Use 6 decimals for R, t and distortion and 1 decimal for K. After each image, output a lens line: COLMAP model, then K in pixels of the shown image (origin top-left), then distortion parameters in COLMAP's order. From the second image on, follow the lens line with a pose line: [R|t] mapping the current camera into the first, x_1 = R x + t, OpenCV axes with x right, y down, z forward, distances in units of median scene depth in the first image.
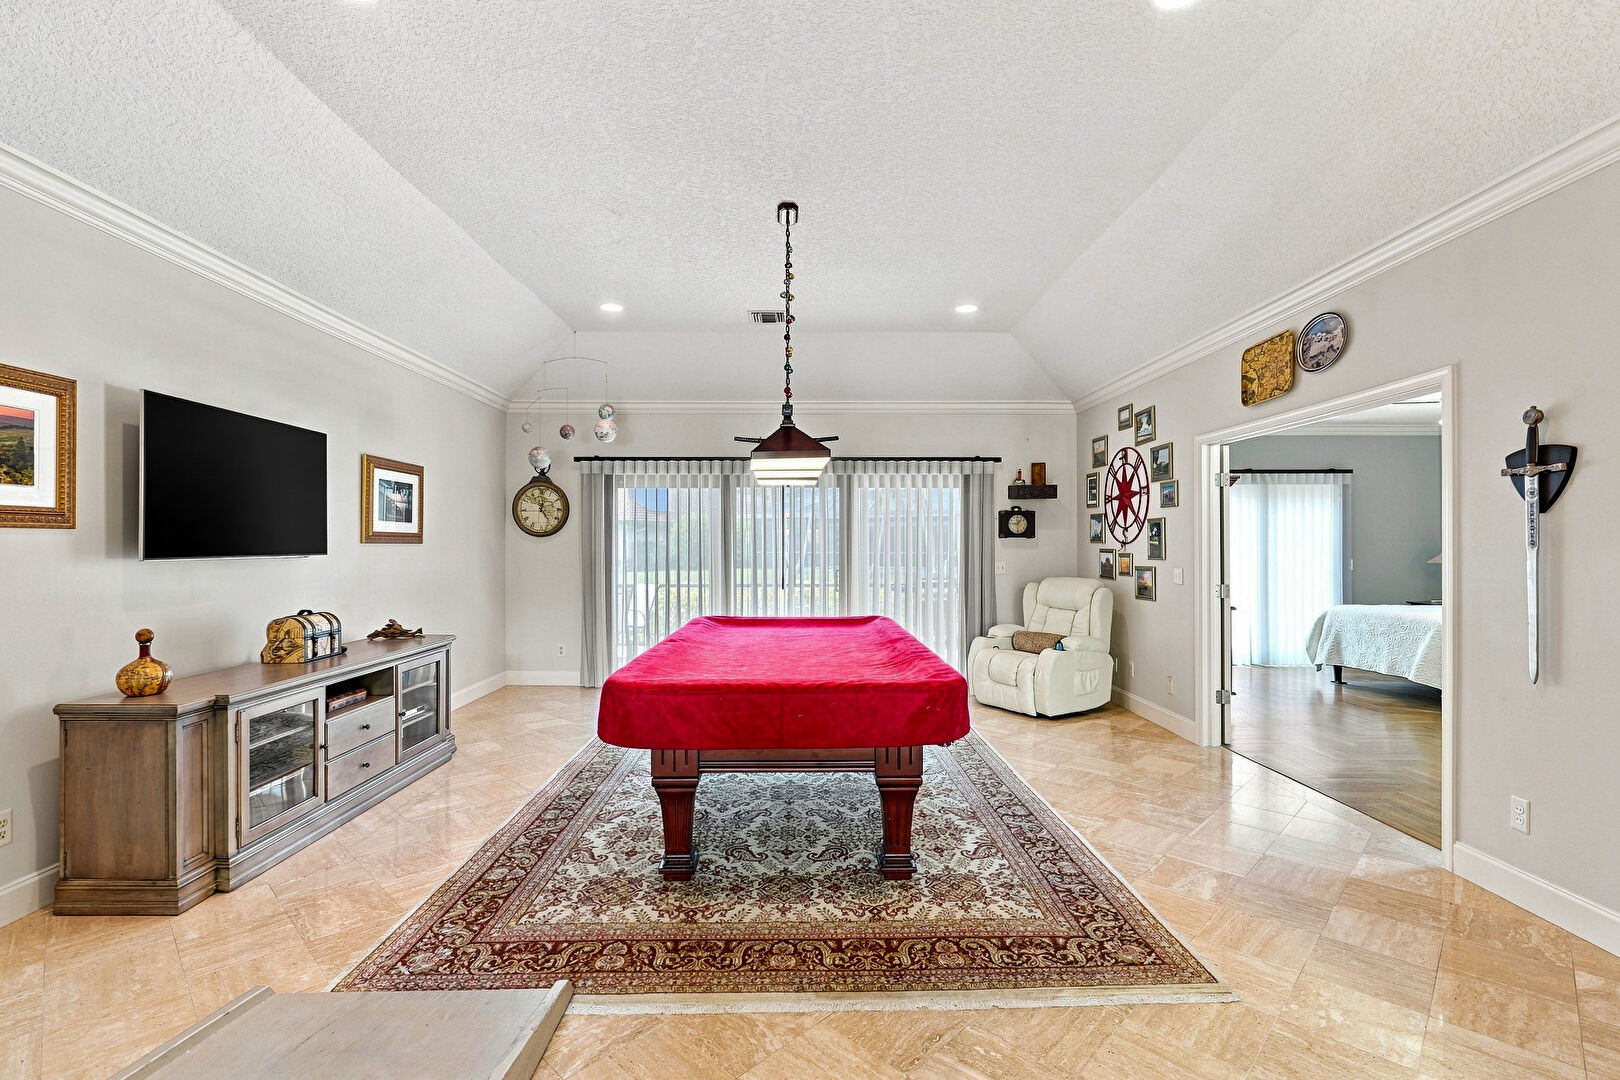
lens RADIAL K [[731.2, 0, 808.7], [0, 731.2, 540.5], [0, 0, 1]] dist [-0.004101, 0.001566]
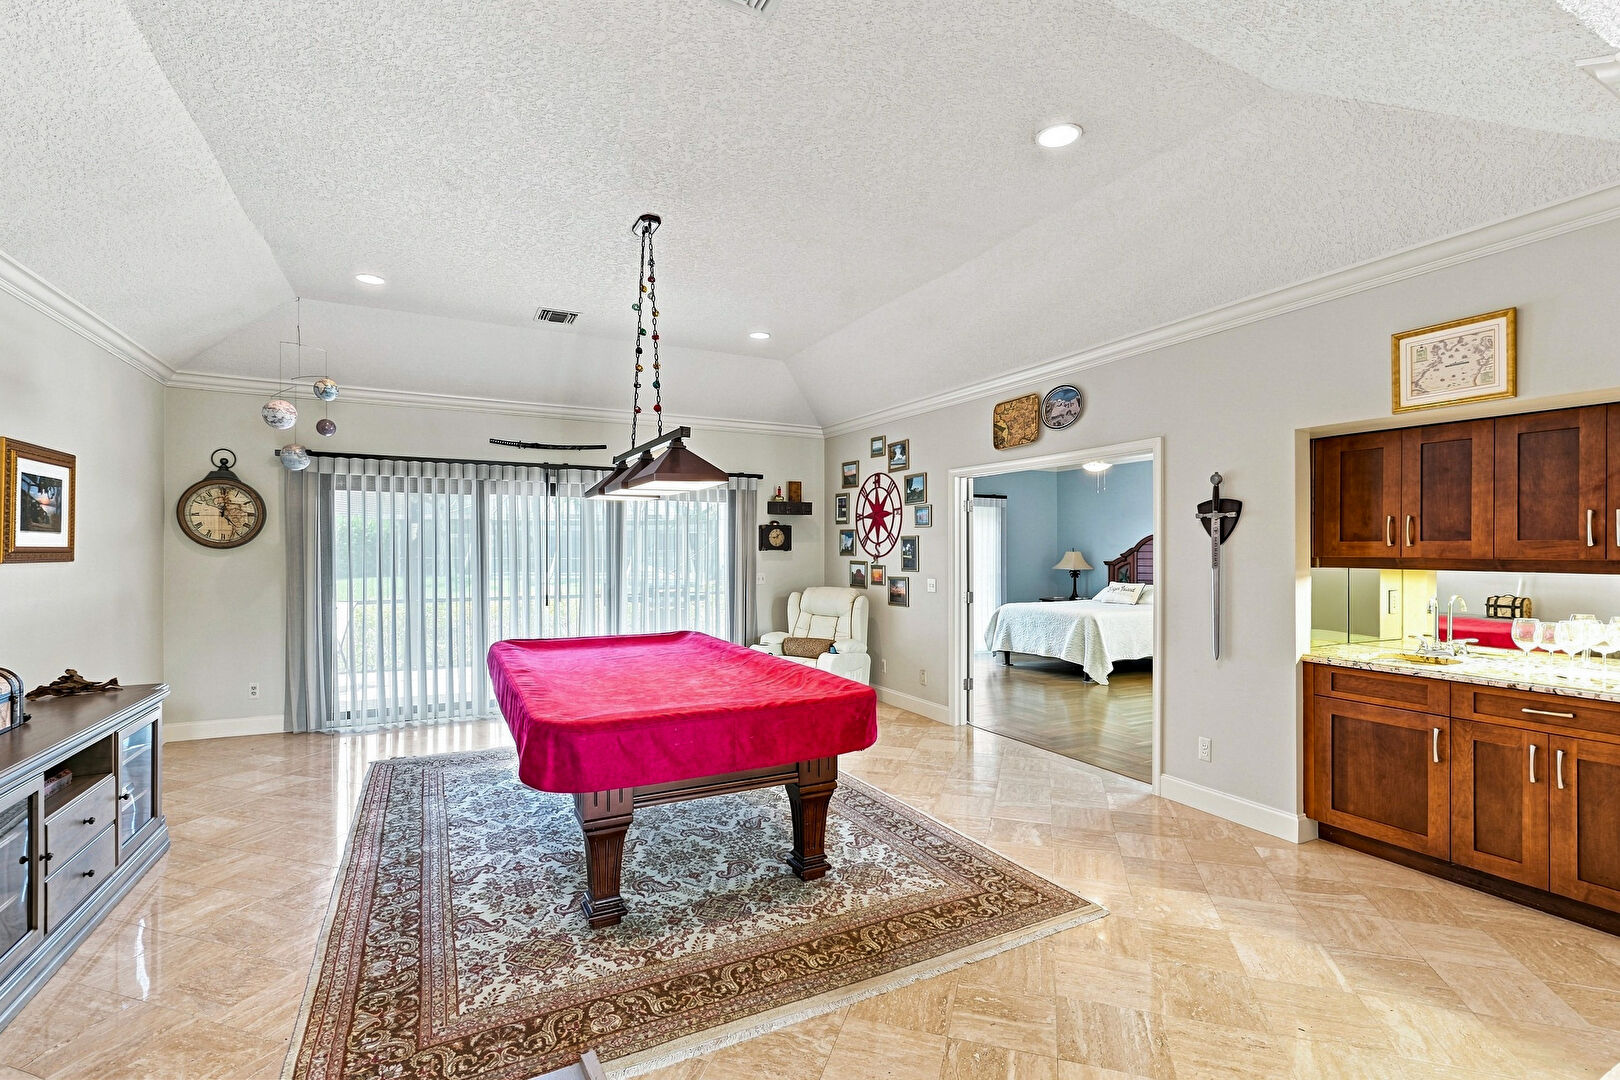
lens RADIAL K [[731.2, 0, 807.8], [0, 731.2, 548.2], [0, 0, 1]] dist [-0.004101, 0.001566]
pose [[0.895431, 0.002081, 0.445195, -0.275618], [-0.004904, 0.999975, 0.005190, -0.023009], [-0.445173, -0.006831, 0.895419, 0.029933]]
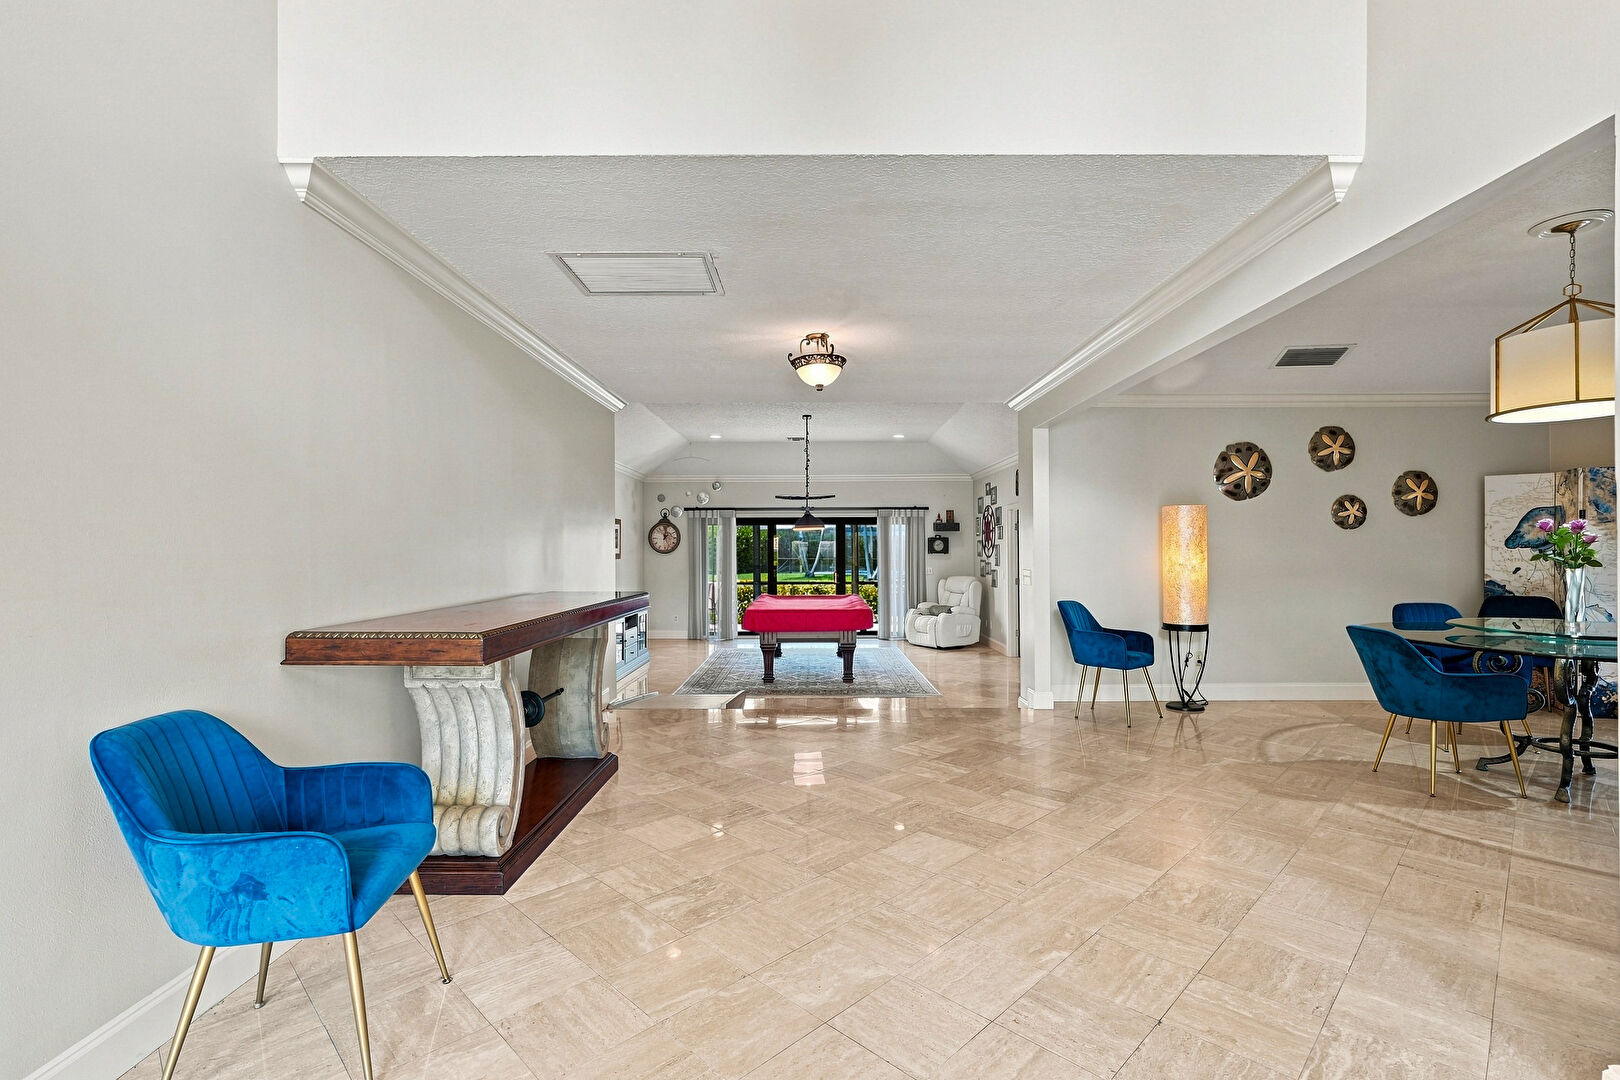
lens RADIAL K [[738.4, 0, 812.4], [0, 738.4, 543.9], [0, 0, 1]] dist [-0.001390, 0.000459]
pose [[0.999896, -0.003387, -0.014012, 0.019750], [0.003353, 0.999991, -0.002464, -0.041186], [0.014020, 0.002417, 0.999899, -1.374683]]
